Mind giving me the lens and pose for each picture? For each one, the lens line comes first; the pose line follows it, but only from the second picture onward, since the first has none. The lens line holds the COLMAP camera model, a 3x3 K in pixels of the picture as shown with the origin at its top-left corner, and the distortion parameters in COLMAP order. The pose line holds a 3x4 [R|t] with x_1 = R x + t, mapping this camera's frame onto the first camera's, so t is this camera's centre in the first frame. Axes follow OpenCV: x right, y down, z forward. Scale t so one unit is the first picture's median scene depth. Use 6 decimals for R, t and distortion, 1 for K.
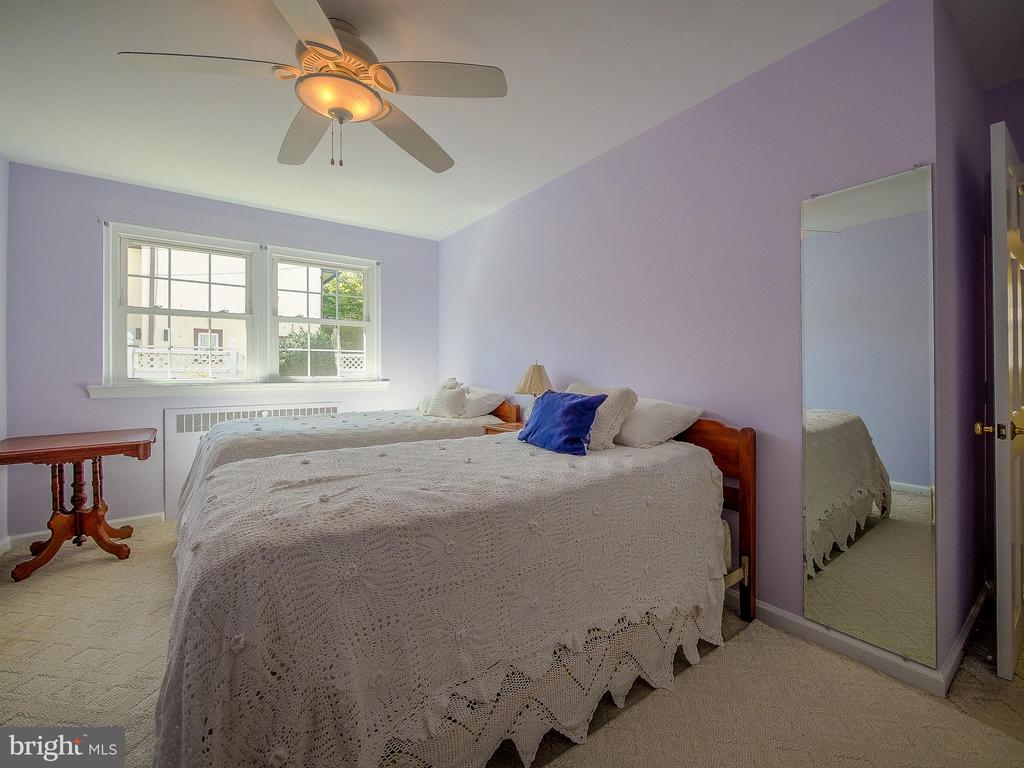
lens RADIAL K [[435.9, 0, 523.0], [0, 435.9, 370.0], [0, 0, 1]] dist [-0.003529, 0.000230]
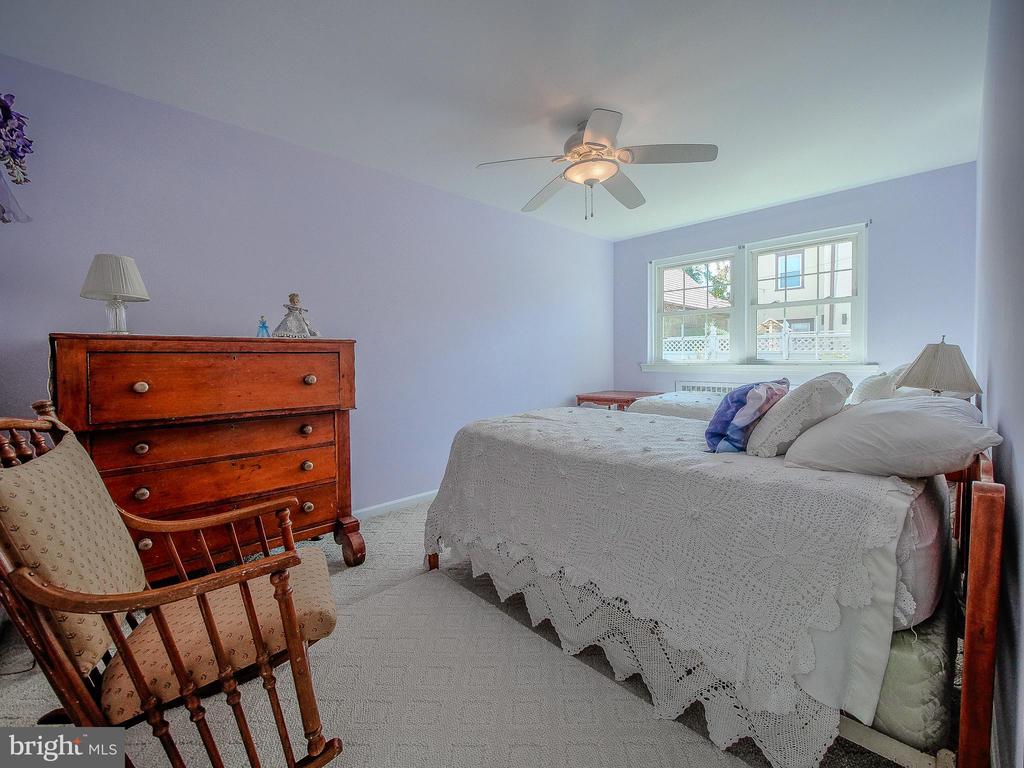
lens RADIAL K [[435.9, 0, 523.0], [0, 435.9, 370.0], [0, 0, 1]] dist [-0.003529, 0.000230]
pose [[0.130364, 0.027391, -0.991088, 0.480469], [0.003897, 0.999596, 0.028138, 0.009626], [0.991459, -0.007530, 0.130205, 0.270463]]
